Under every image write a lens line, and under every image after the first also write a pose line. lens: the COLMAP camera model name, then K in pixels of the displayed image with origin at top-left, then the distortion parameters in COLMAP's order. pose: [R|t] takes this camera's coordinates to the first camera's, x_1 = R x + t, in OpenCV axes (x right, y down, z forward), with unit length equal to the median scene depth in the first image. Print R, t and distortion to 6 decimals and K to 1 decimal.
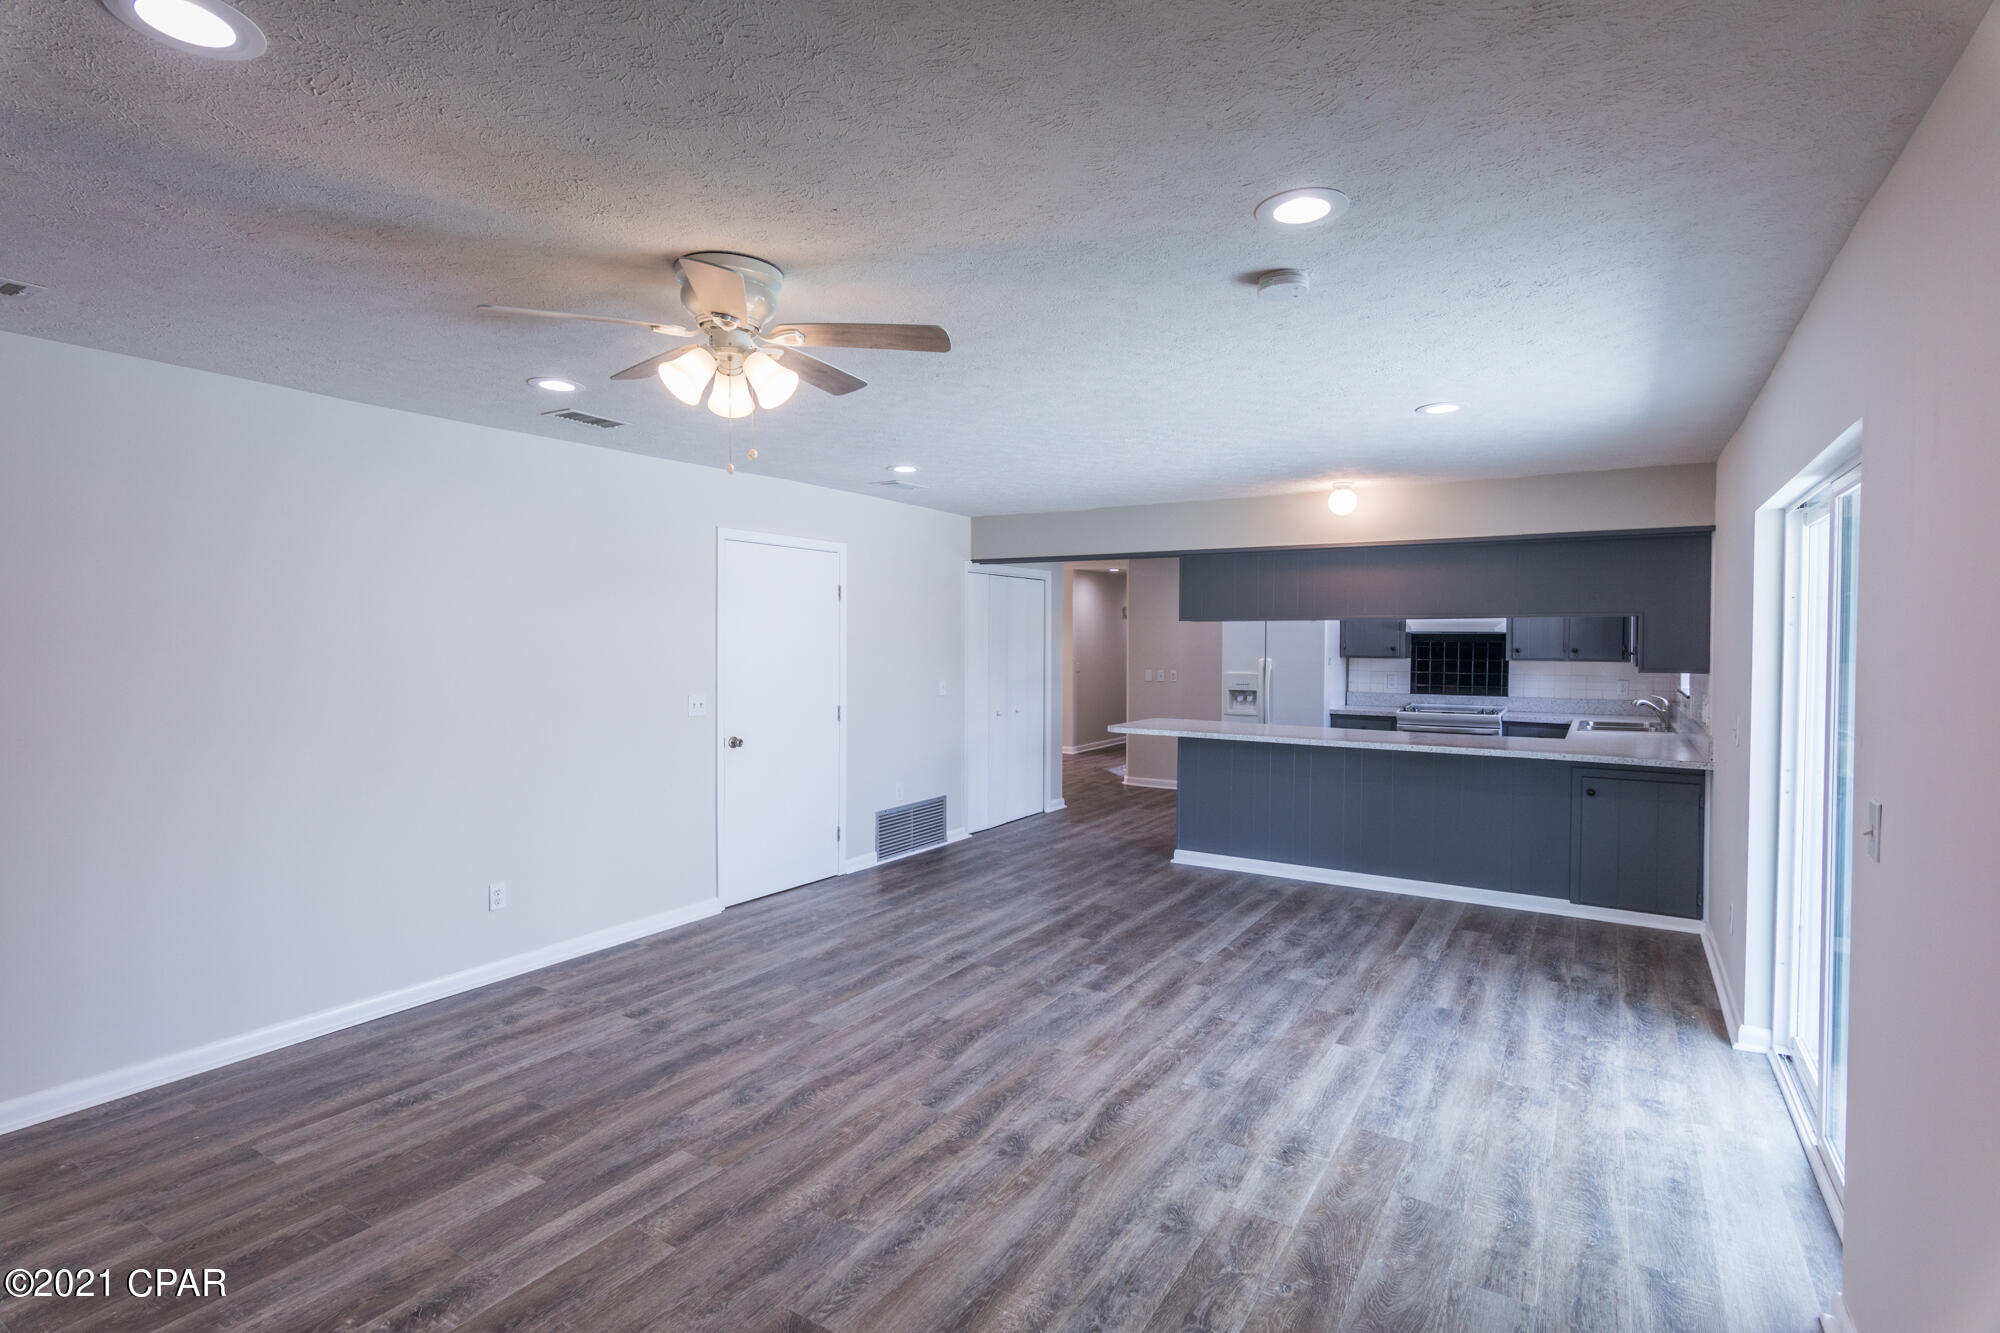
lens RADIAL K [[958.9, 0, 996.0], [0, 958.9, 669.4], [0, 0, 1]] dist [0.004820, -0.000481]
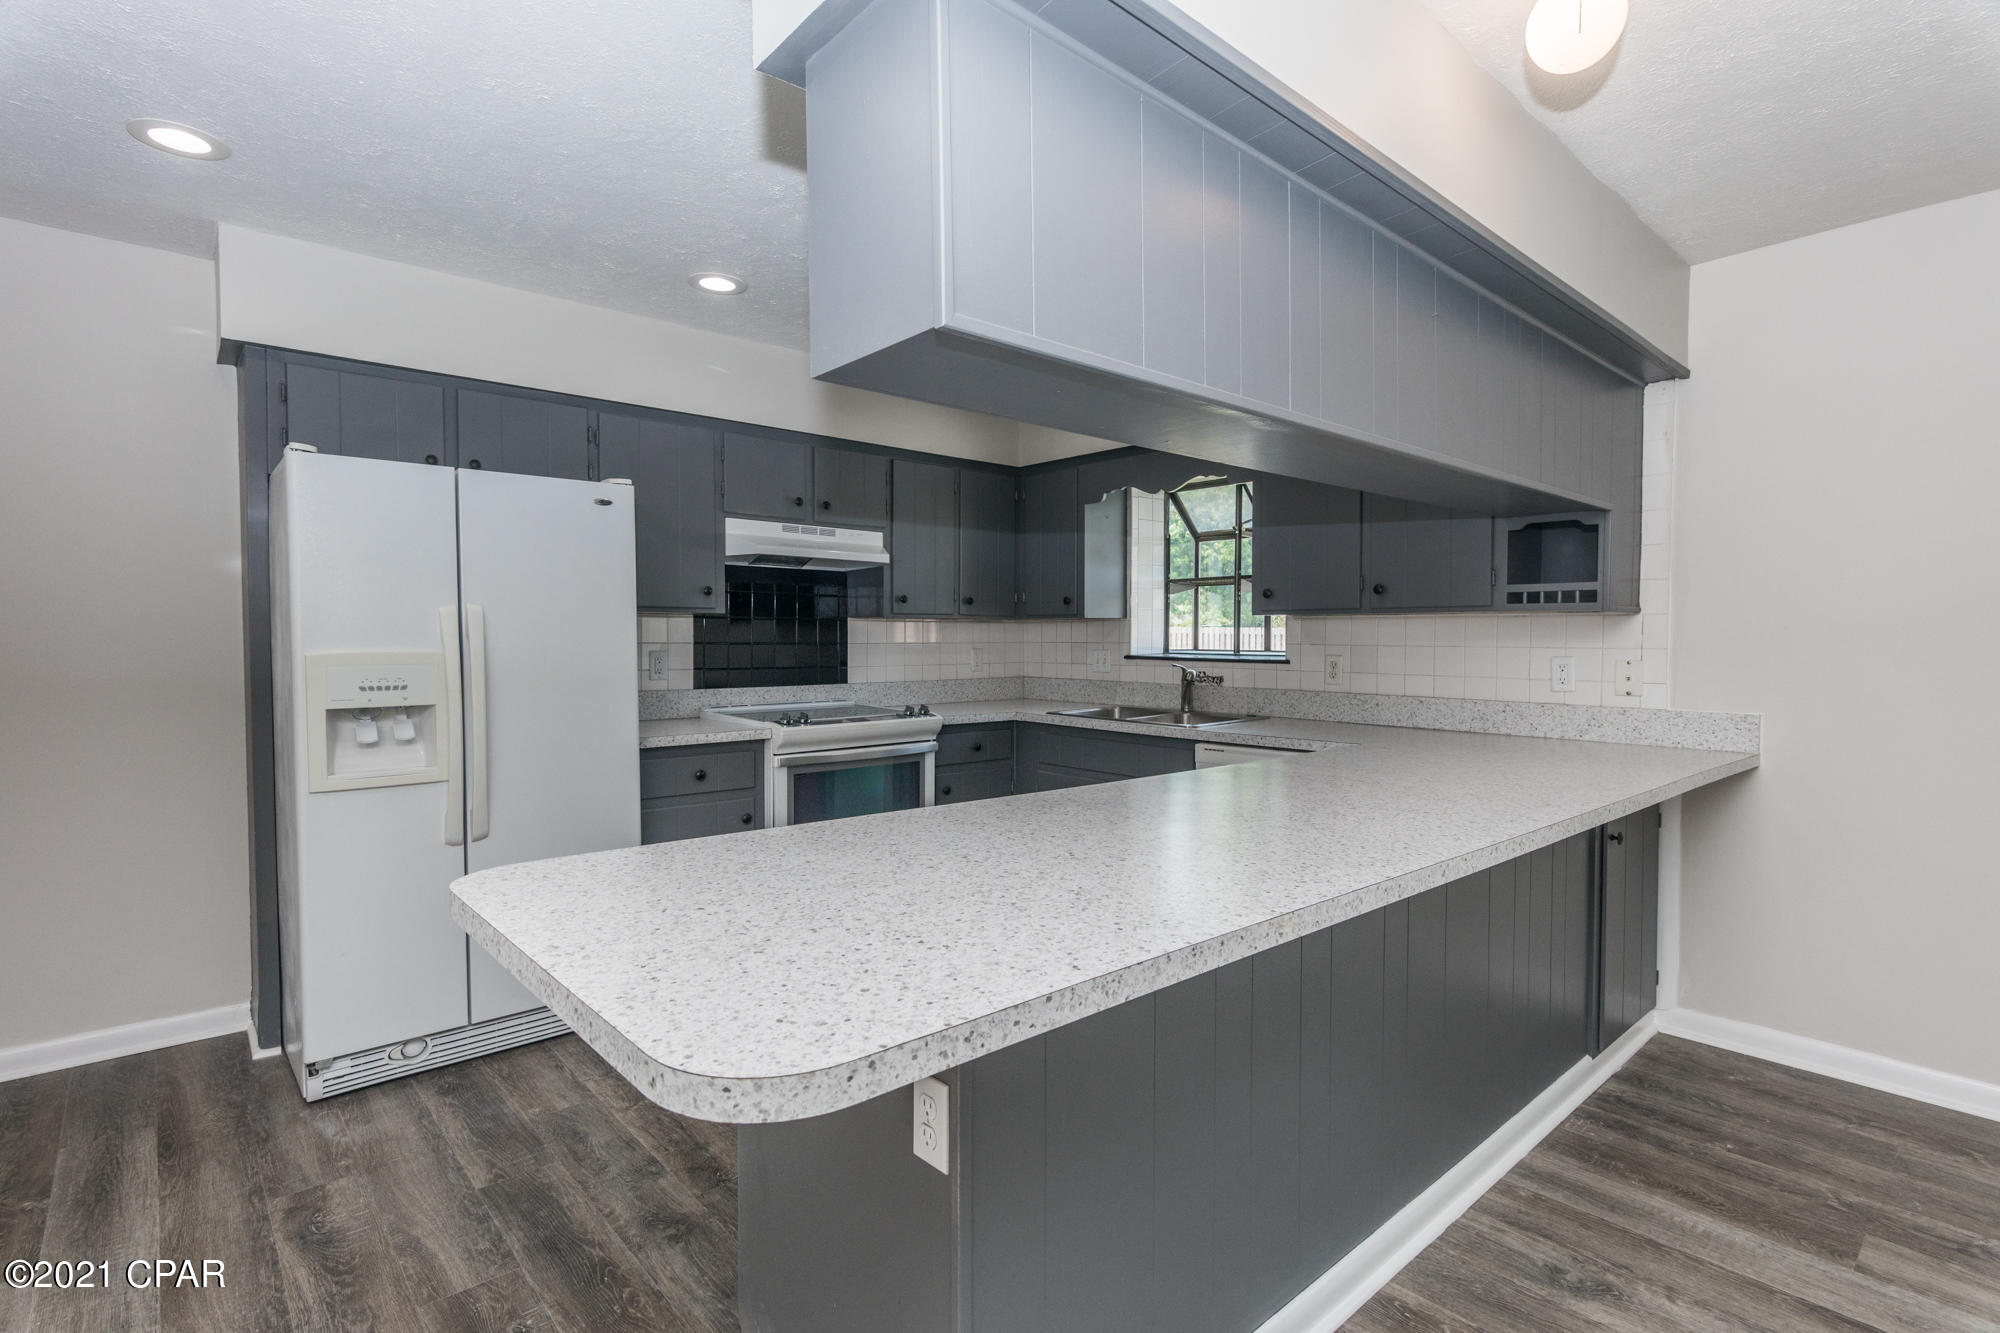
lens RADIAL K [[958.9, 0, 996.0], [0, 958.9, 669.4], [0, 0, 1]] dist [0.004820, -0.000481]
pose [[0.274859, -0.033924, 0.960886, 0.027138], [0.028882, 0.999218, 0.027016, 0.013152], [-0.961051, 0.020327, 0.275624, 1.312706]]
